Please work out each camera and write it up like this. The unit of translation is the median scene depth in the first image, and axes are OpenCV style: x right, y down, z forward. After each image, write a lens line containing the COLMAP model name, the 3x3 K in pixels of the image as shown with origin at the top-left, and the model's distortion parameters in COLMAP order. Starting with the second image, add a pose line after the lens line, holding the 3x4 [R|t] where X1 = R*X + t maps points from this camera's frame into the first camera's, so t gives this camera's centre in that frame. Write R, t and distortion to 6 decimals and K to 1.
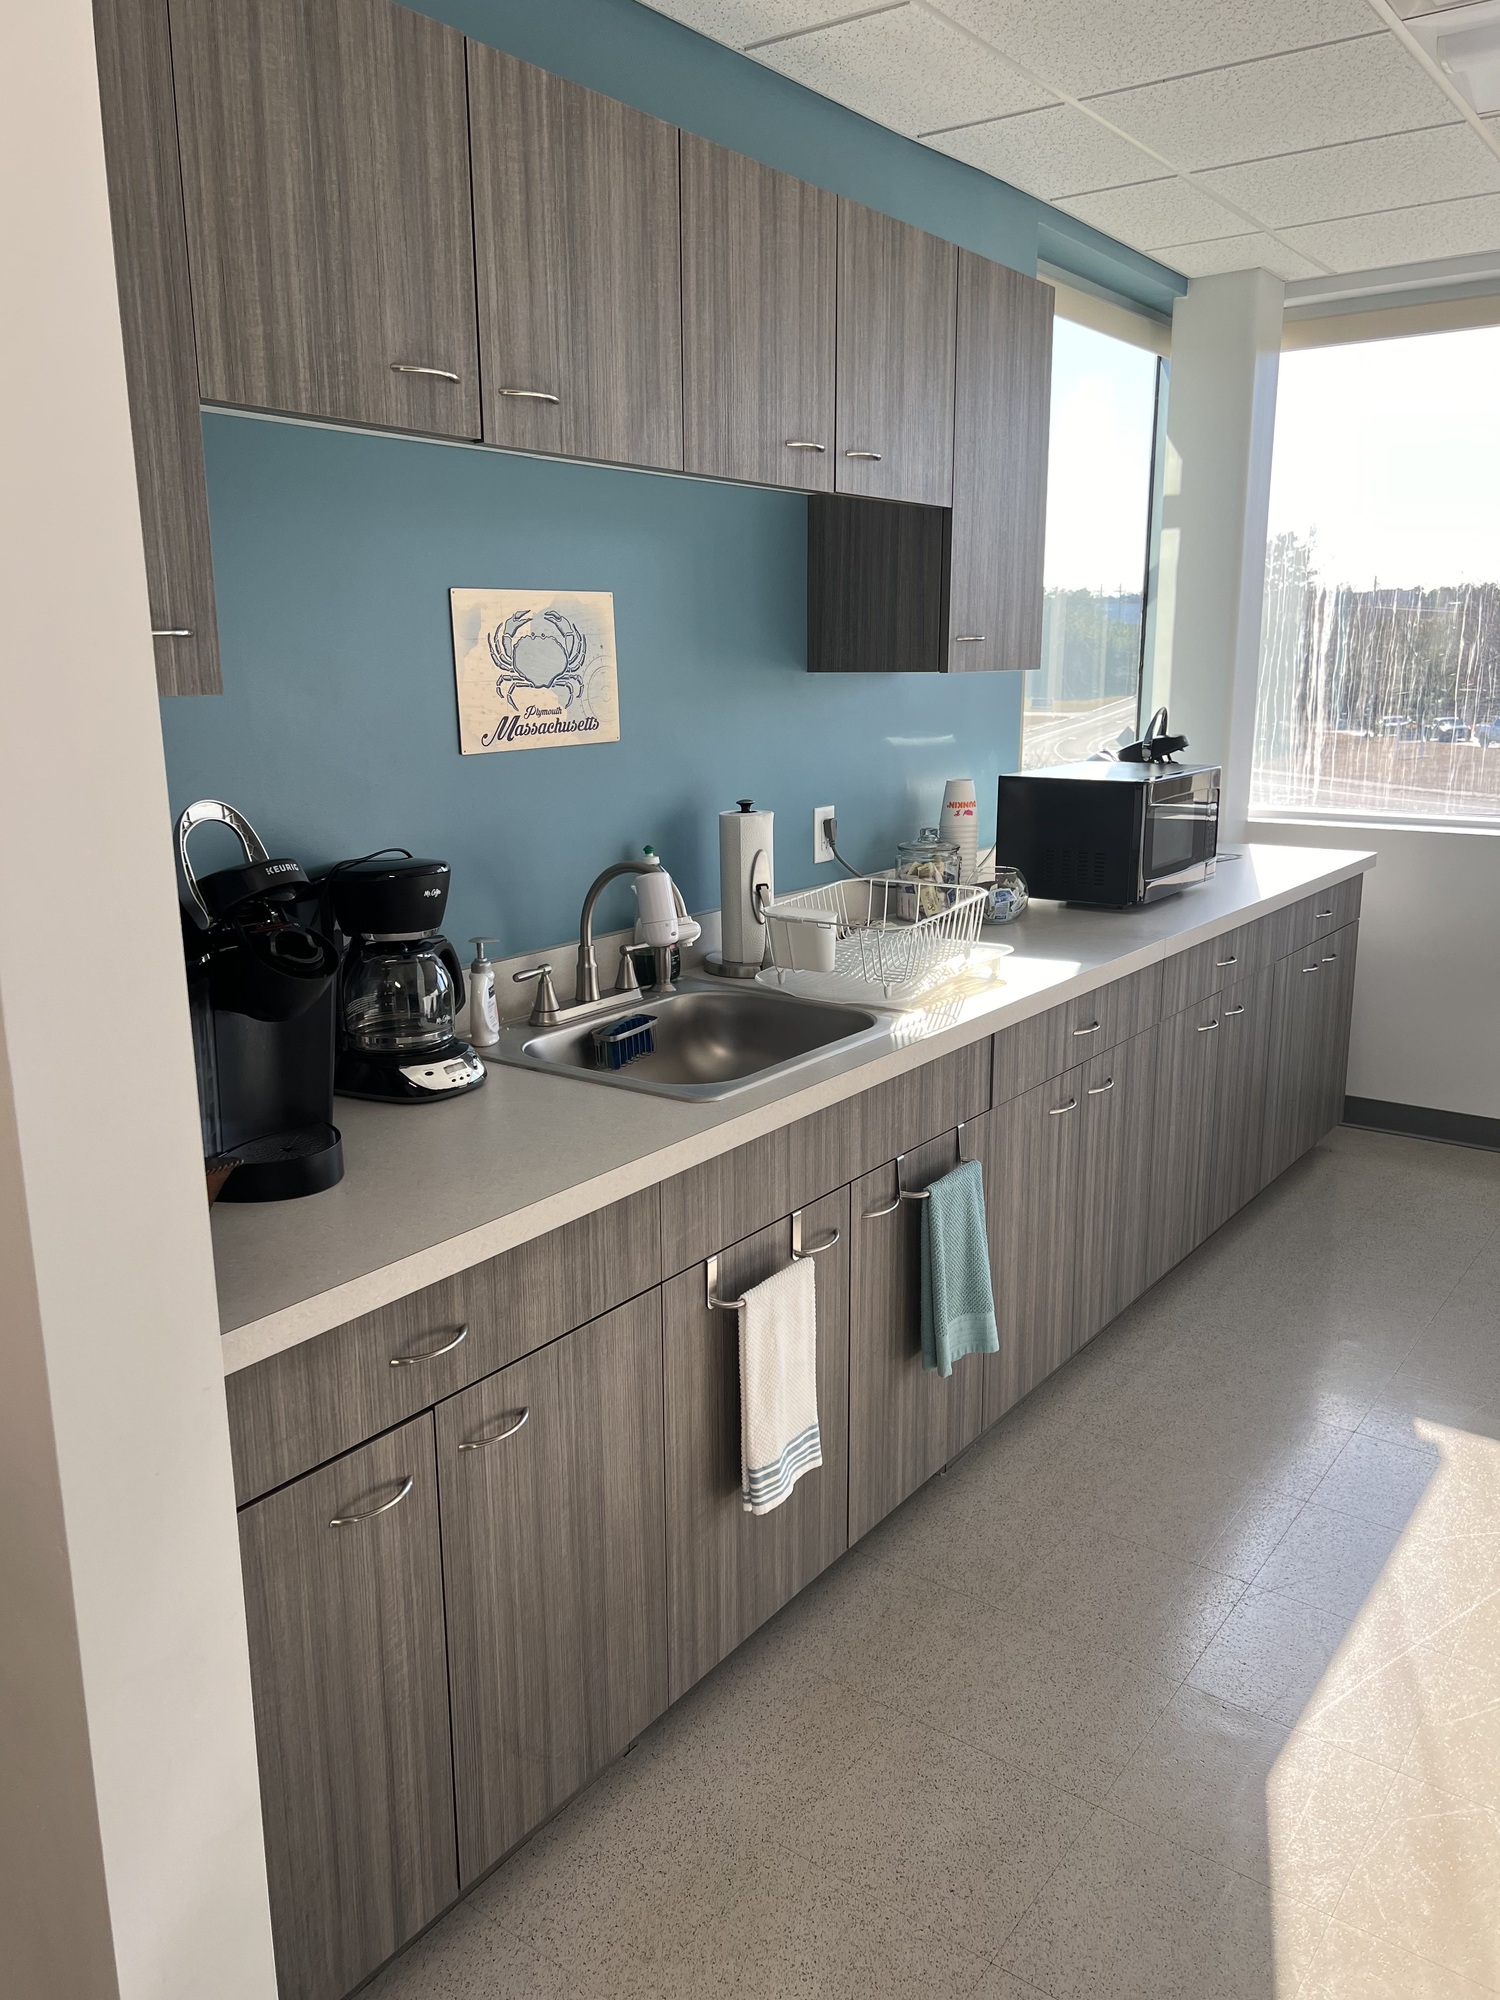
lens RADIAL K [[1500.3, 0, 750.0], [0, 1500.3, 1000.0], [0, 0, 1]] dist [0.006924, -0.000713]
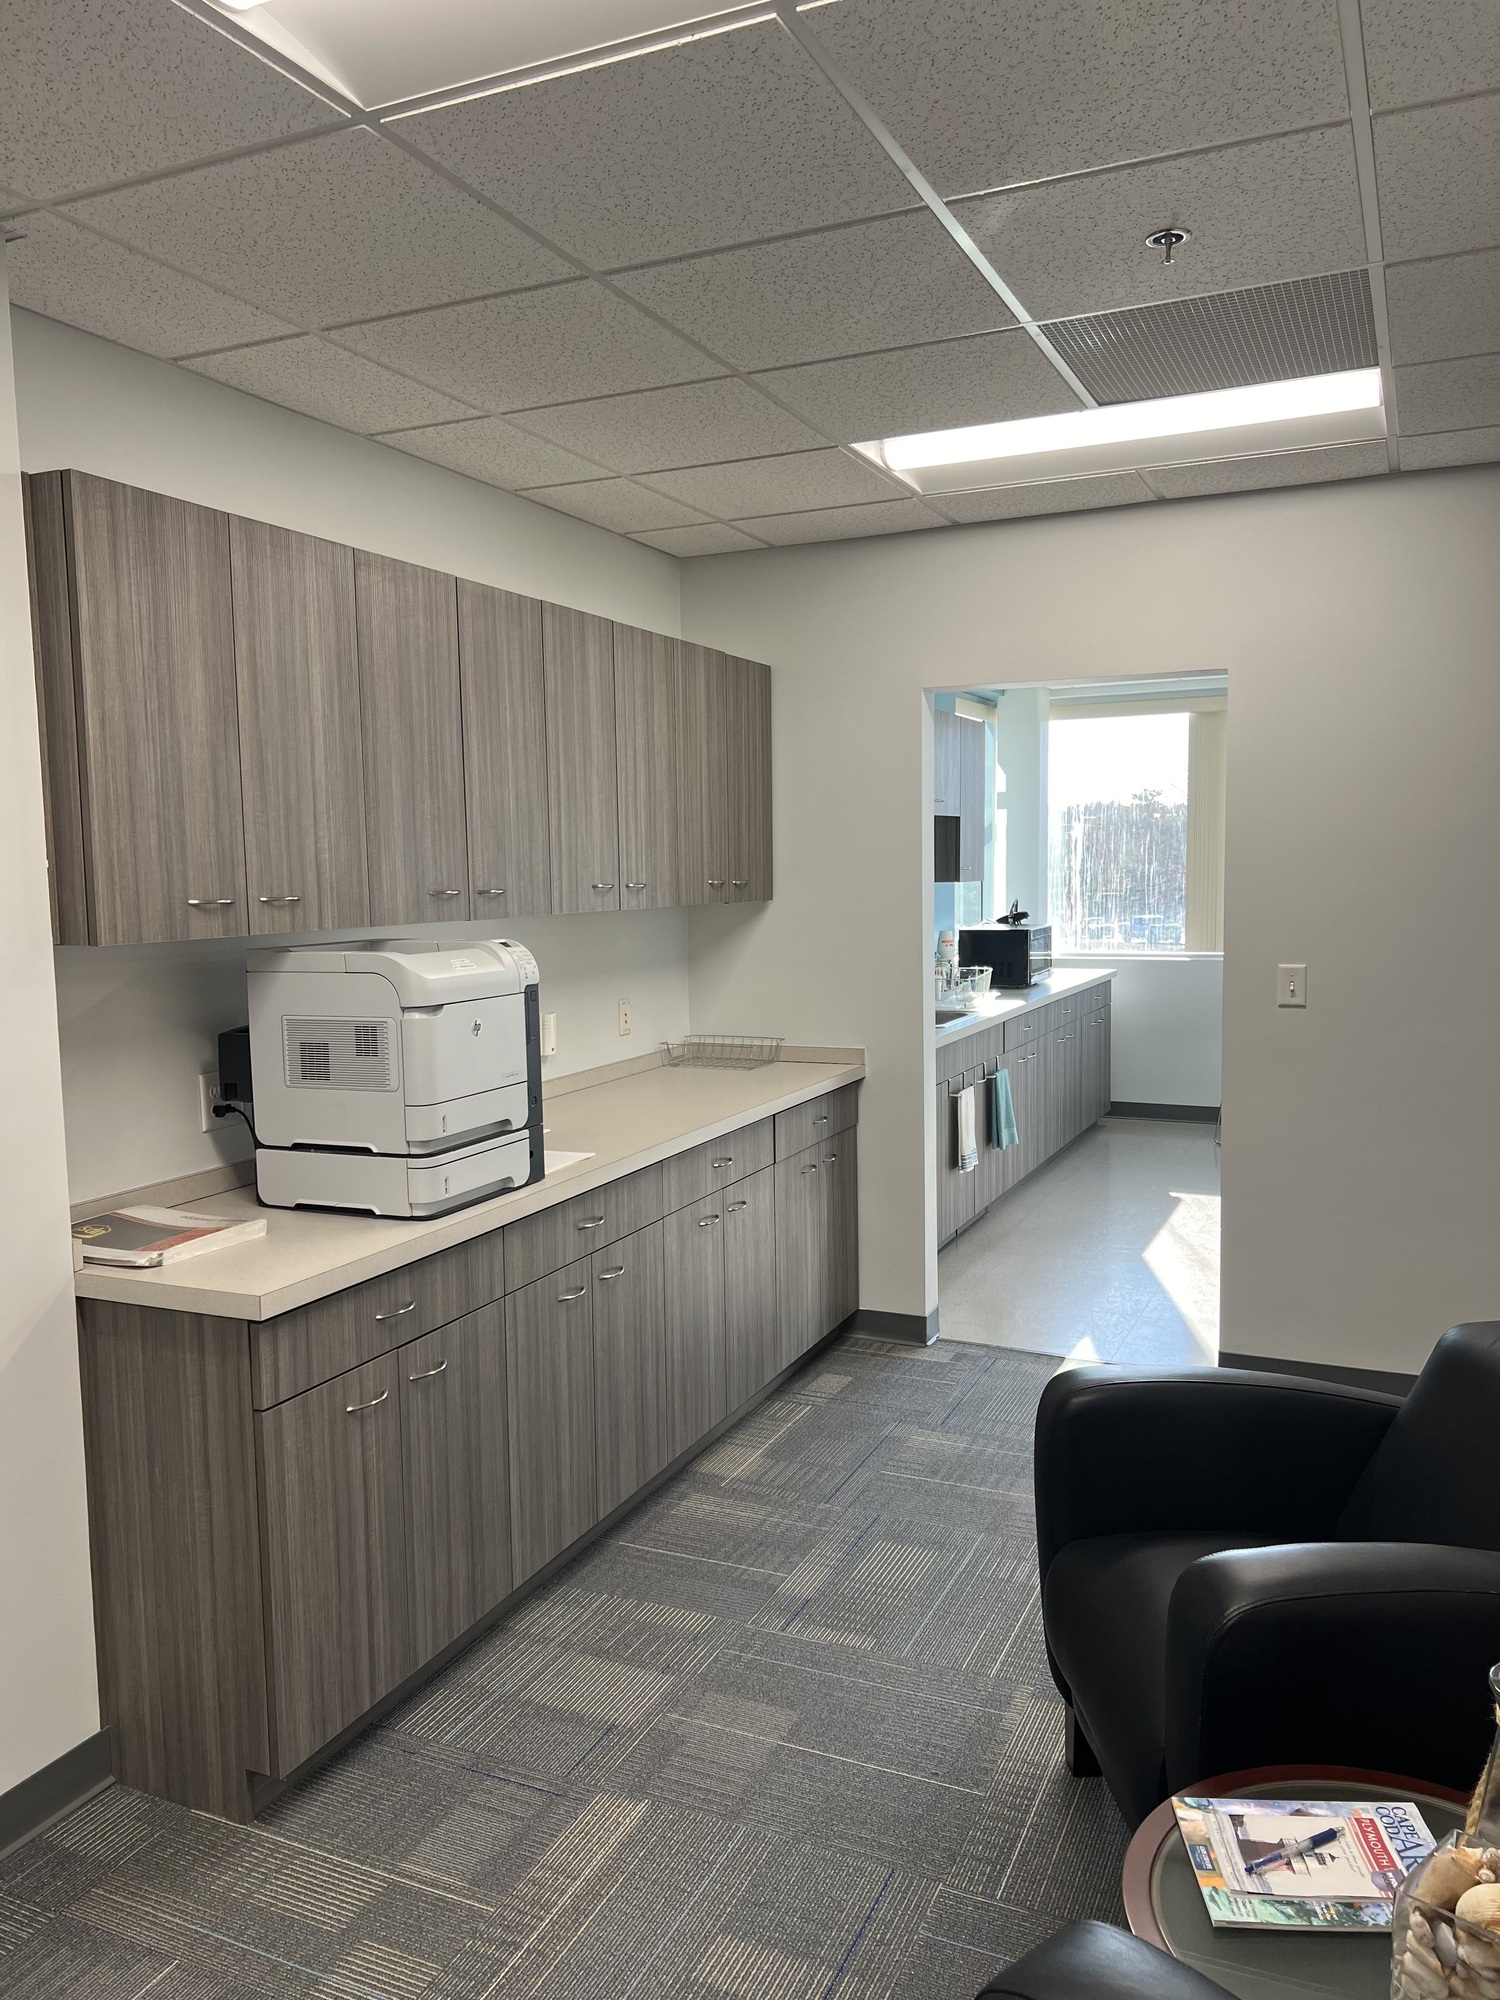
lens RADIAL K [[1500.3, 0, 750.0], [0, 1500.3, 1000.0], [0, 0, 1]] dist [0.006924, -0.000713]
pose [[0.977923, -0.025232, 0.207437, -0.499026], [0.054045, 0.989448, -0.134433, 0.195394], [-0.201856, 0.142676, 0.968967, -0.870154]]
